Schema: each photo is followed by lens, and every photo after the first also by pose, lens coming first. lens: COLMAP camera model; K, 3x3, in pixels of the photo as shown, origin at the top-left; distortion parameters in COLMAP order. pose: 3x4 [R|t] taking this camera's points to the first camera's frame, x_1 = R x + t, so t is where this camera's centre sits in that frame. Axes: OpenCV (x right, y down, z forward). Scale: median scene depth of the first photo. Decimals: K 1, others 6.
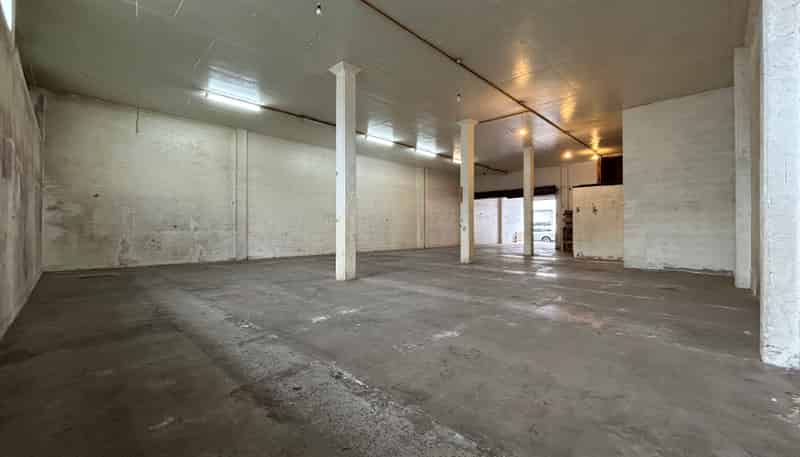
lens RADIAL K [[320.0, 0, 400.8], [0, 320.0, 227.9], [0, 0, 1]] dist [-0.004356, -0.000155]
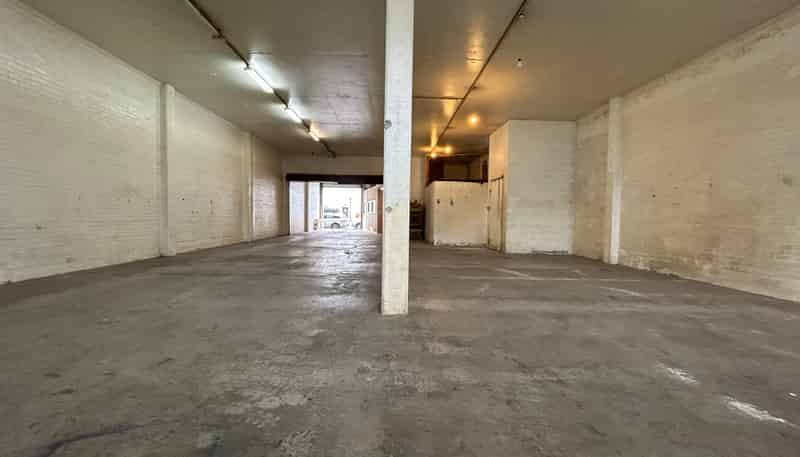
lens RADIAL K [[320.0, 0, 397.4], [0, 320.0, 231.7], [0, 0, 1]] dist [-0.004356, -0.000155]
pose [[0.701027, -0.023066, 0.712762, -0.309565], [-0.020501, 0.998412, 0.052473, -0.008082], [-0.712840, -0.051397, 0.699441, 0.319801]]
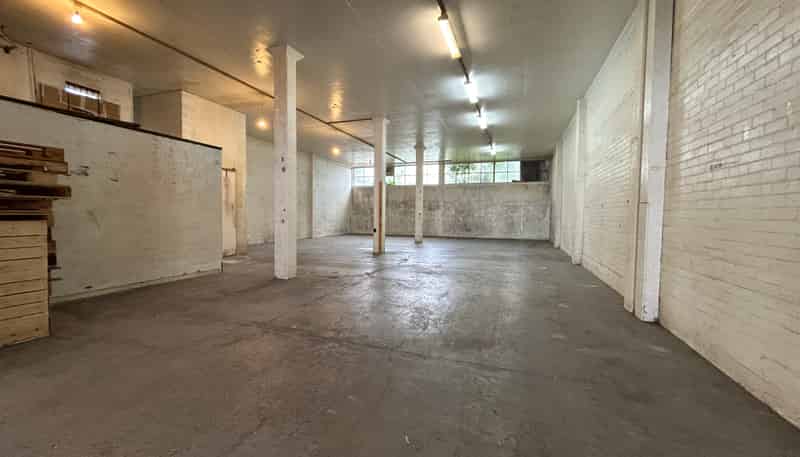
lens RADIAL K [[320.0, 0, 397.1], [0, 320.0, 226.7], [0, 0, 1]] dist [-0.004356, -0.000155]
pose [[-0.915101, 0.006426, -0.403174, 0.460372], [-0.007563, 0.999424, 0.033095, -0.009232], [0.403154, 0.033334, -0.914525, 1.591655]]
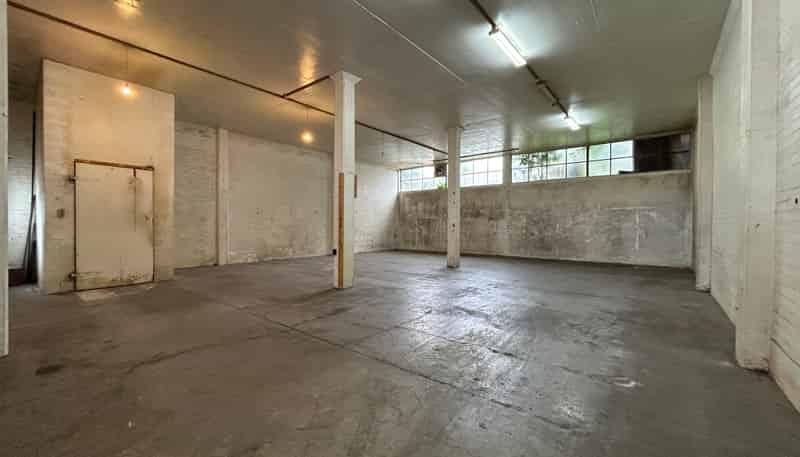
lens RADIAL K [[320.0, 0, 399.6], [0, 320.0, 226.2], [0, 0, 1]] dist [-0.004356, -0.000155]
pose [[-0.996050, -0.003027, -0.088742, 0.115569], [-0.002868, 0.999994, -0.001916, -0.013492], [0.088747, -0.001654, -0.996053, 1.335629]]
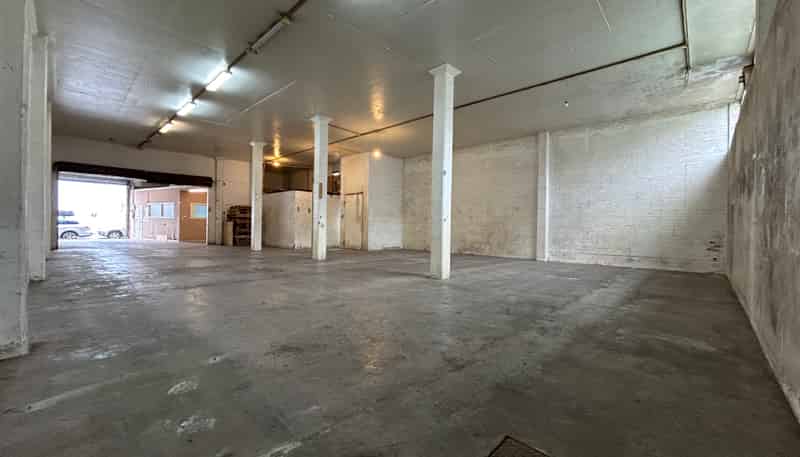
lens RADIAL K [[320.0, 0, 397.5], [0, 320.0, 227.8], [0, 0, 1]] dist [-0.004356, -0.000155]
pose [[-0.015053, -0.006678, 0.999864, -0.631023], [-0.020999, 0.999759, 0.006361, -0.001754], [-0.999666, -0.020900, -0.015189, 0.617852]]
